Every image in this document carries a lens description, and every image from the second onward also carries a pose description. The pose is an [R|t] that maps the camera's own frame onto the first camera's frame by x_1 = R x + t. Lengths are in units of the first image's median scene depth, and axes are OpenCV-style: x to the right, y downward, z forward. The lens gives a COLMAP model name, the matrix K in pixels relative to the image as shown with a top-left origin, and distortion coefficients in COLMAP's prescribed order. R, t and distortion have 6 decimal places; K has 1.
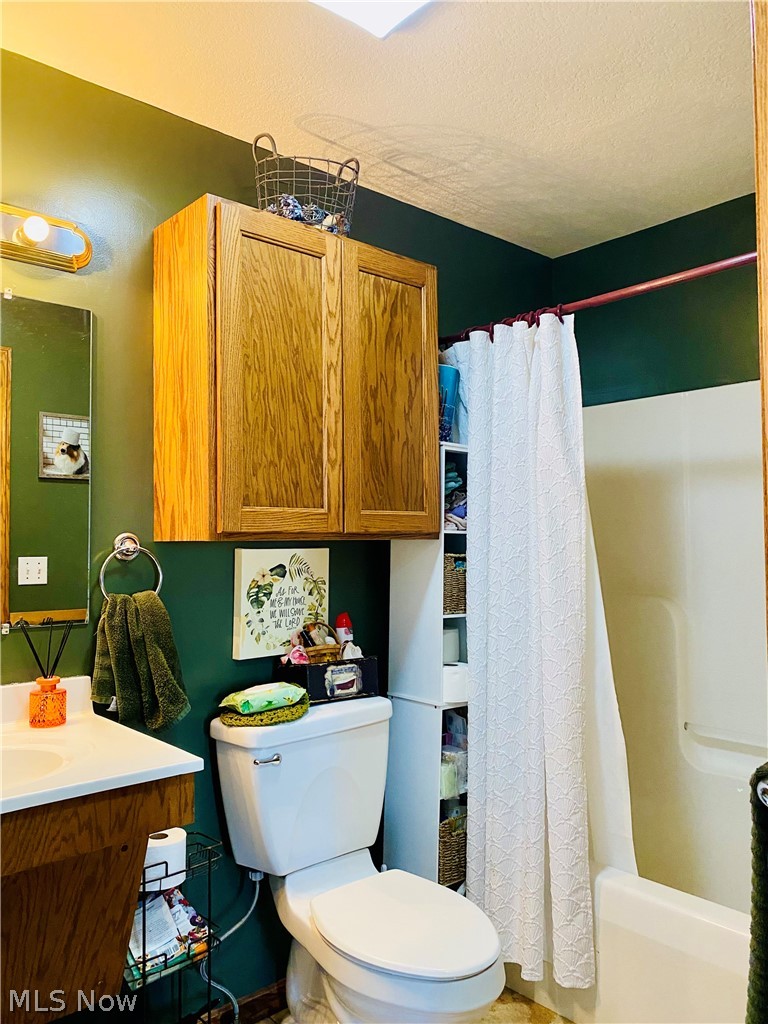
lens RADIAL K [[791.8, 0, 382.1], [0, 791.8, 516.3], [0, 0, 1]] dist [0.049195, -0.059335]
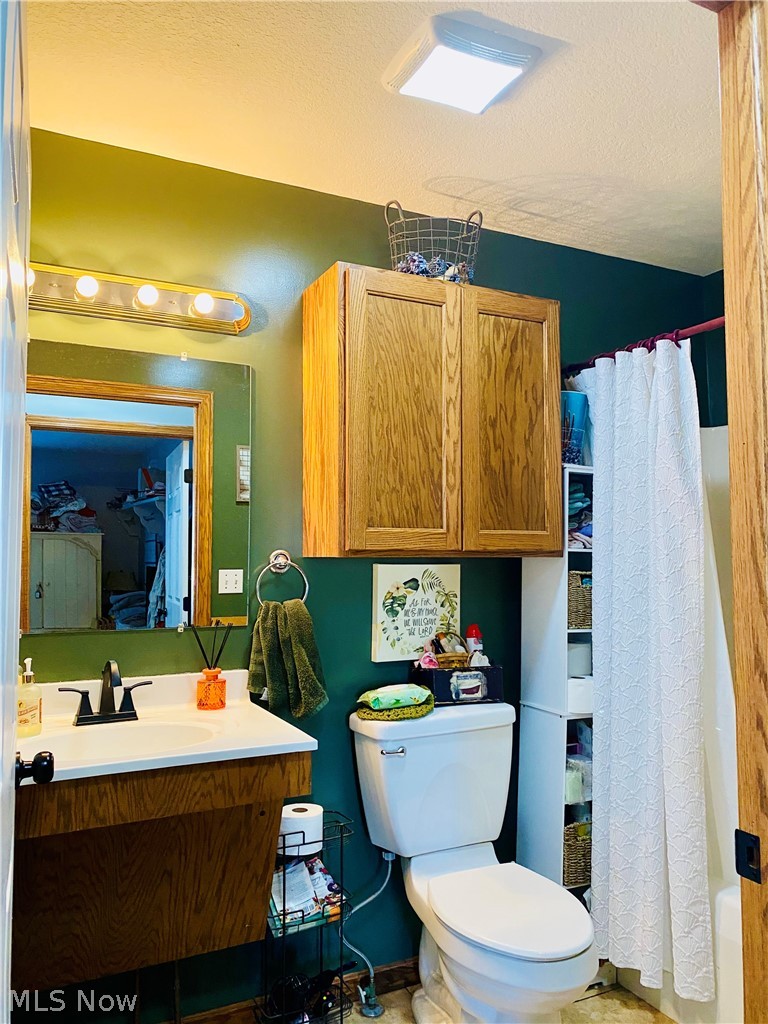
lens RADIAL K [[791.8, 0, 394.3], [0, 791.8, 515.2], [0, 0, 1]] dist [0.049195, -0.059335]
pose [[0.966500, -0.007803, -0.256549, 0.141919], [0.002570, 0.999782, -0.020726, -0.006077], [0.256655, 0.019372, 0.966309, -0.092746]]
